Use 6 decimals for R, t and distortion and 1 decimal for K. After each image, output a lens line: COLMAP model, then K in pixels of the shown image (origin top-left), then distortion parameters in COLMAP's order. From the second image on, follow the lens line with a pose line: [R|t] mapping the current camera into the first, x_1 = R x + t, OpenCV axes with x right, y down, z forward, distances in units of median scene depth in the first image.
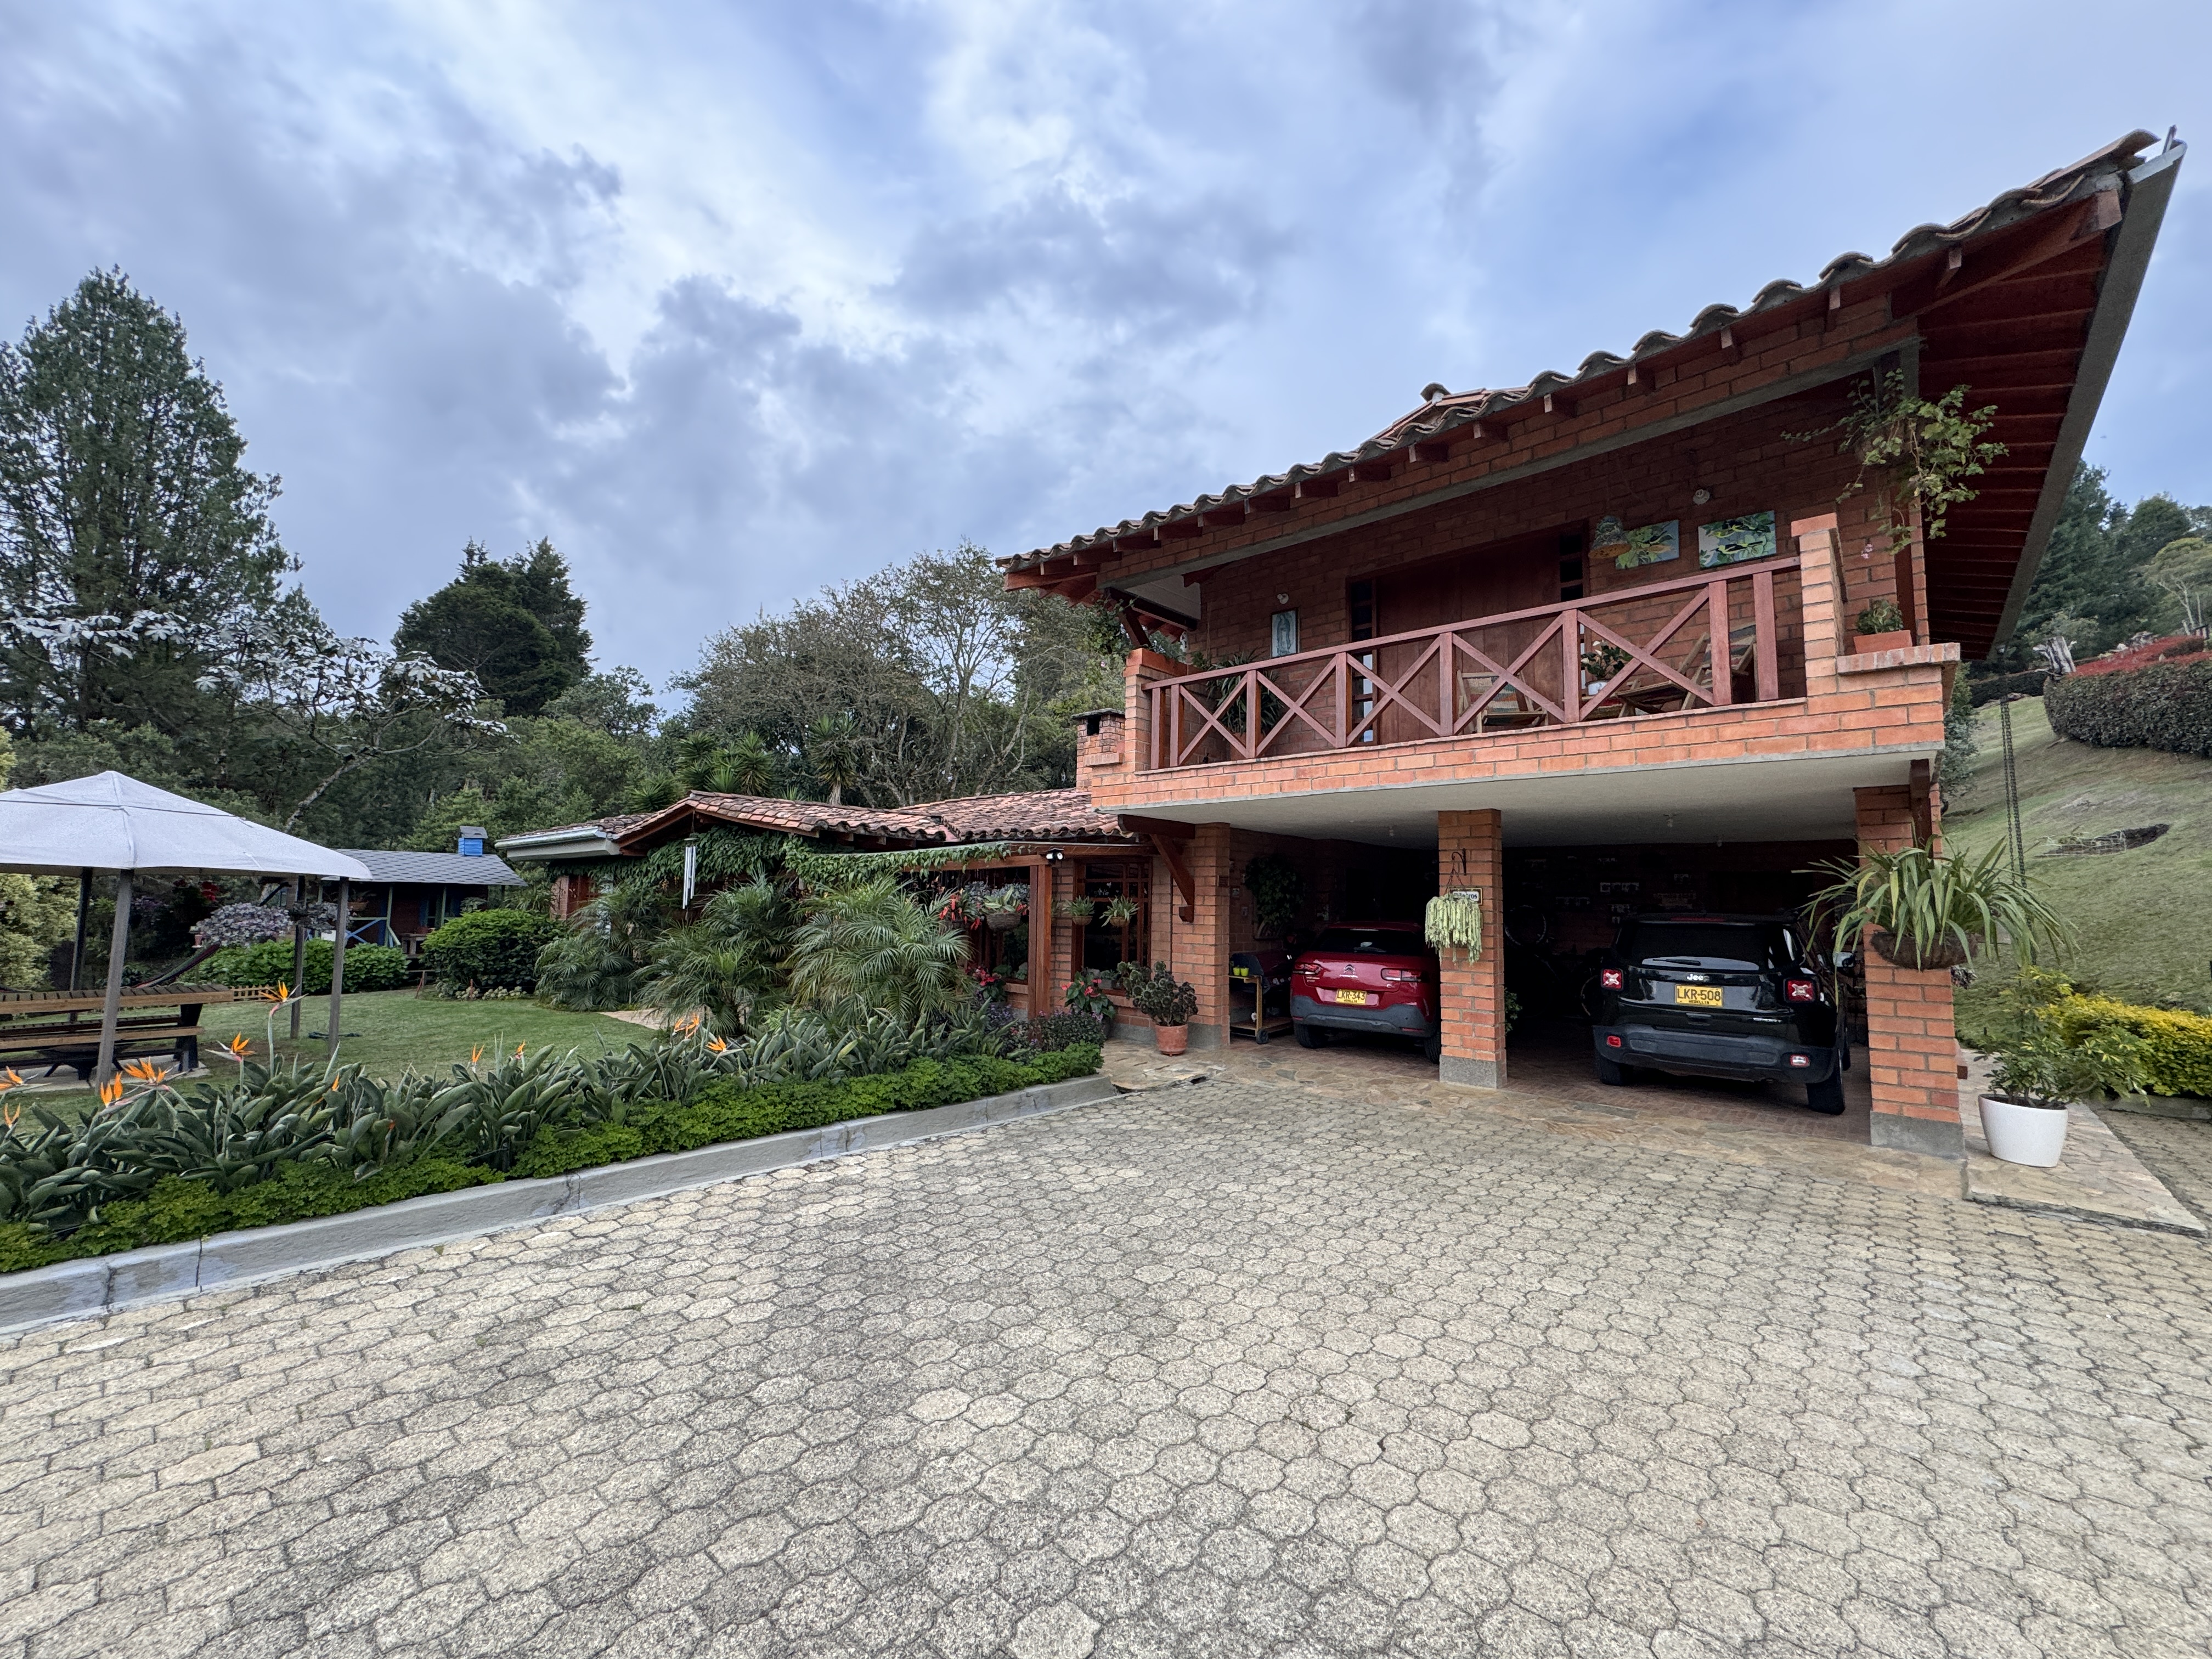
lens RADIAL K [[876.5, 0, 1100.7], [0, 876.5, 823.9], [0, 0, 1]] dist [-0.002478, 0.001272]
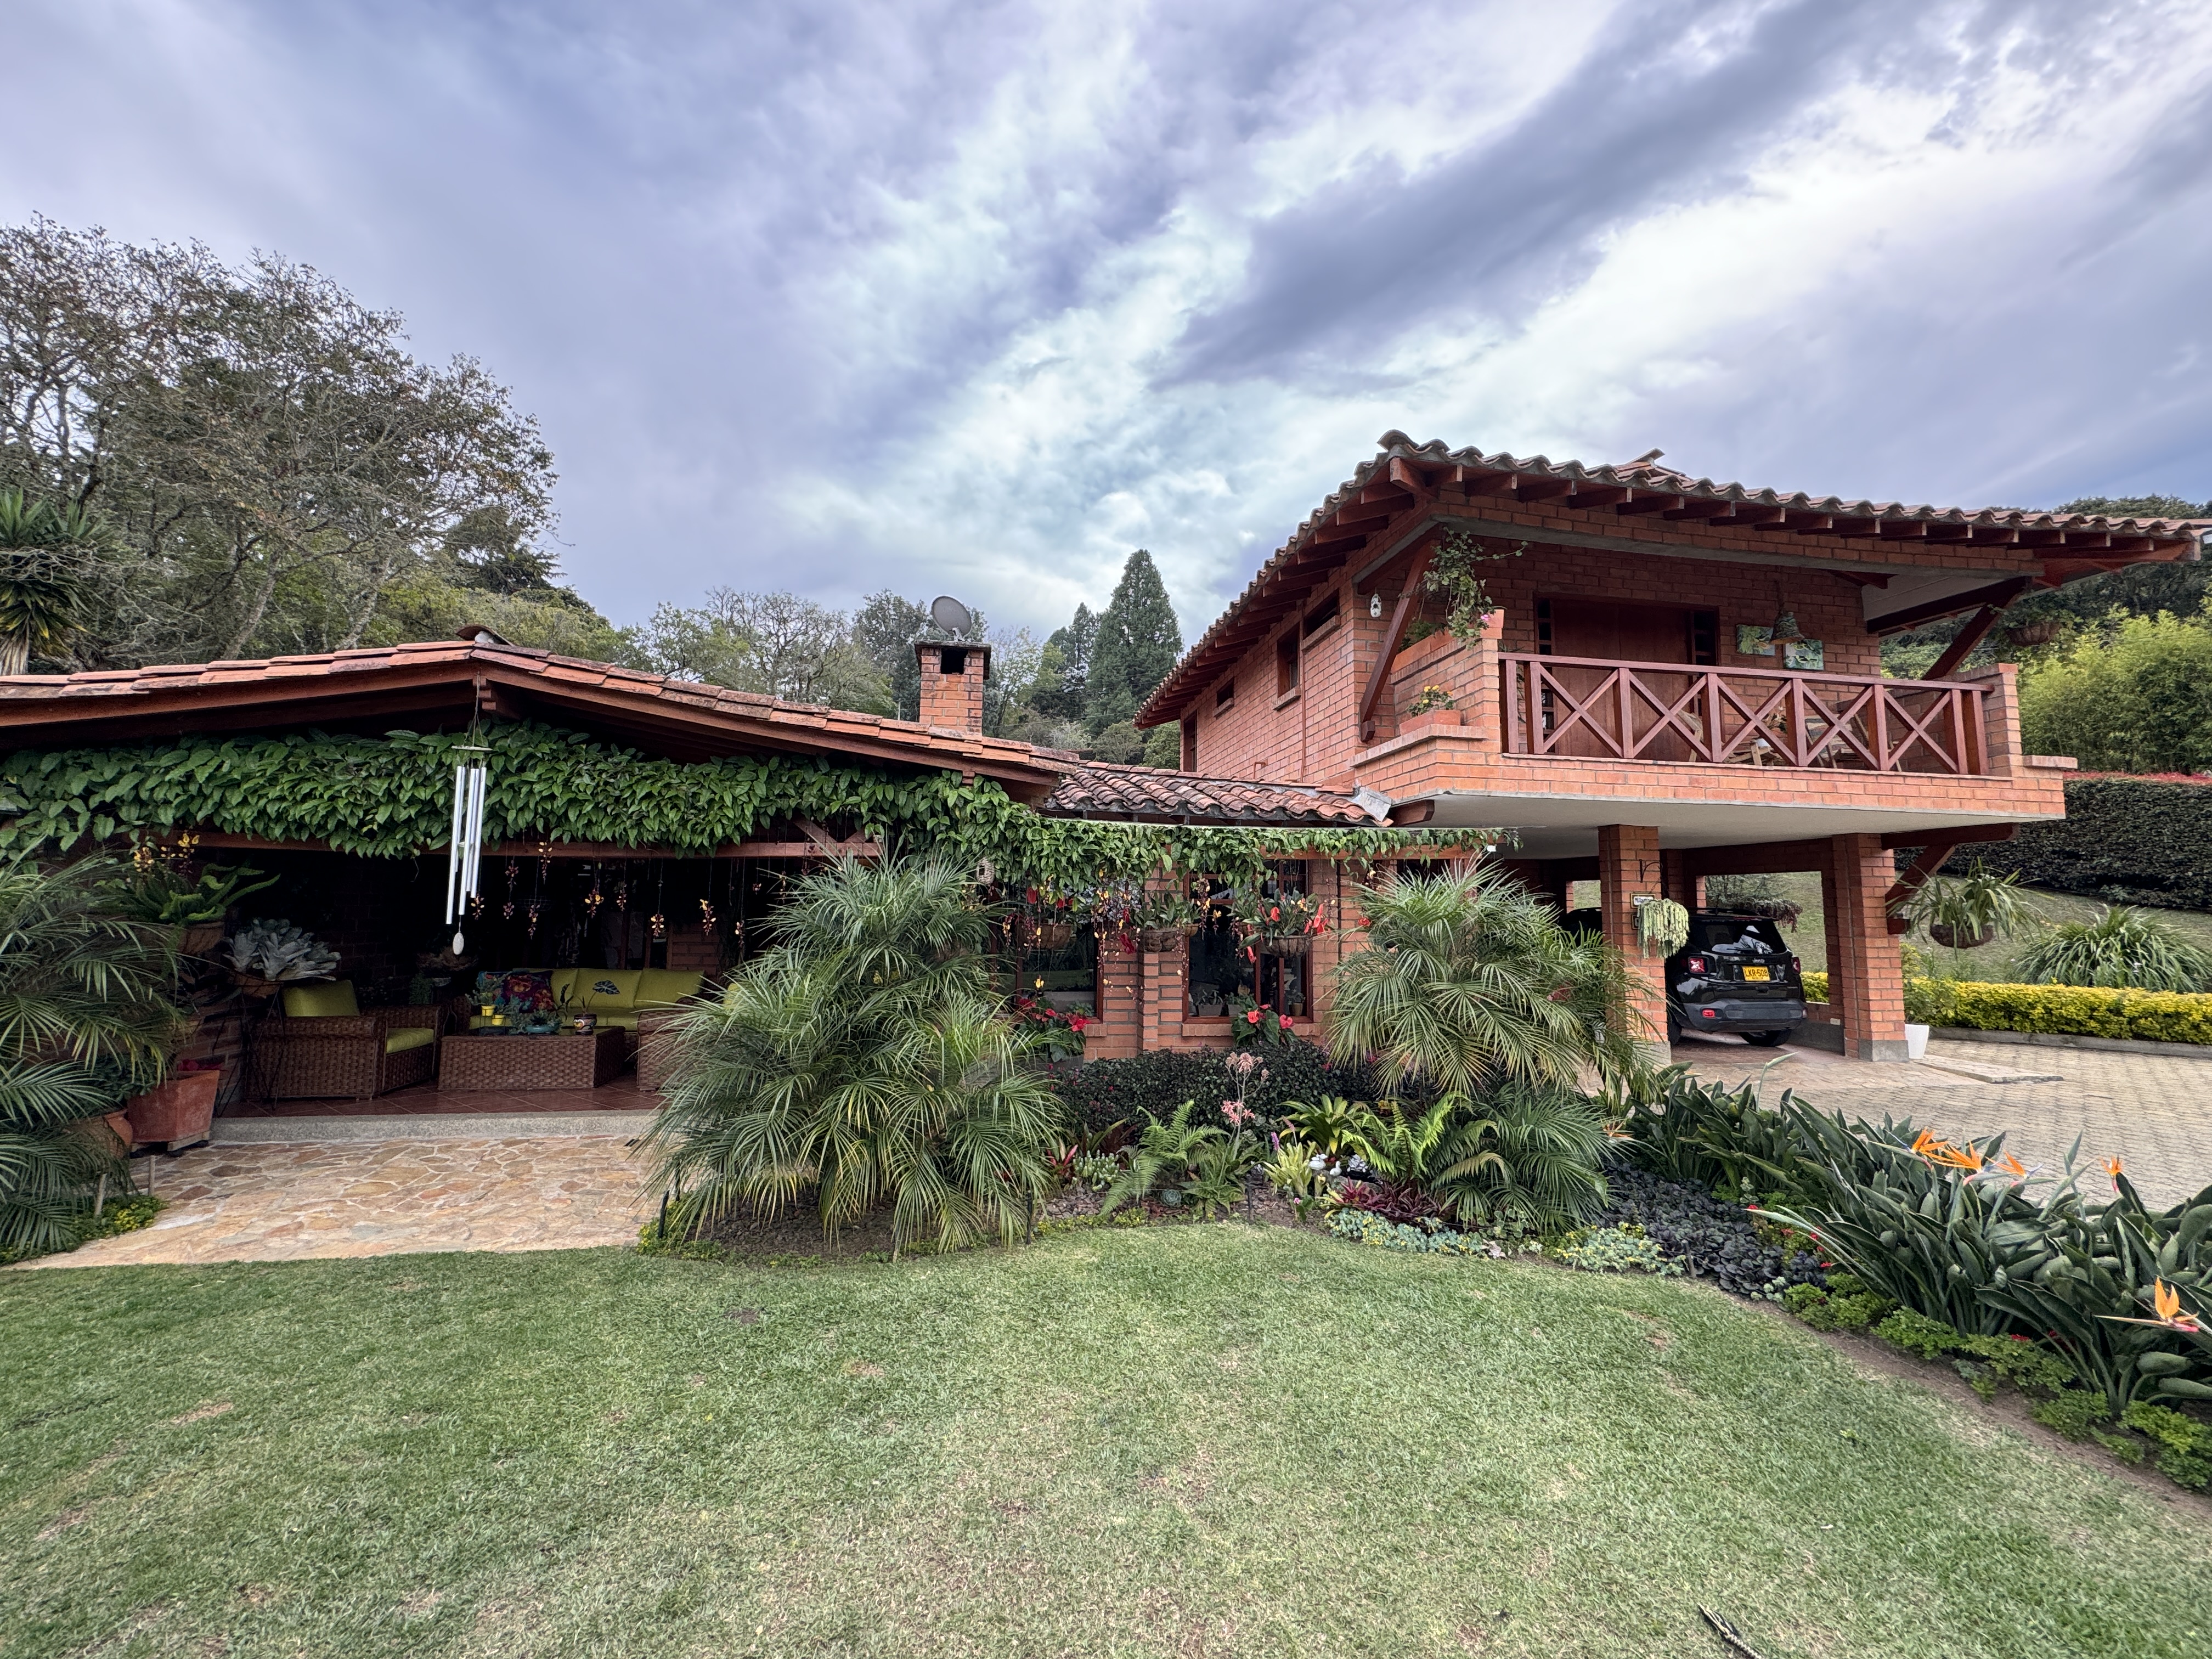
lens RADIAL K [[876.5, 0, 1103.8], [0, 876.5, 822.8], [0, 0, 1]] dist [-0.002478, 0.001272]
pose [[0.642576, 0.067258, 0.763265, -1.004218], [-0.077551, 0.996734, -0.022542, 0.068095], [-0.762288, -0.044707, 0.645693, 0.861789]]
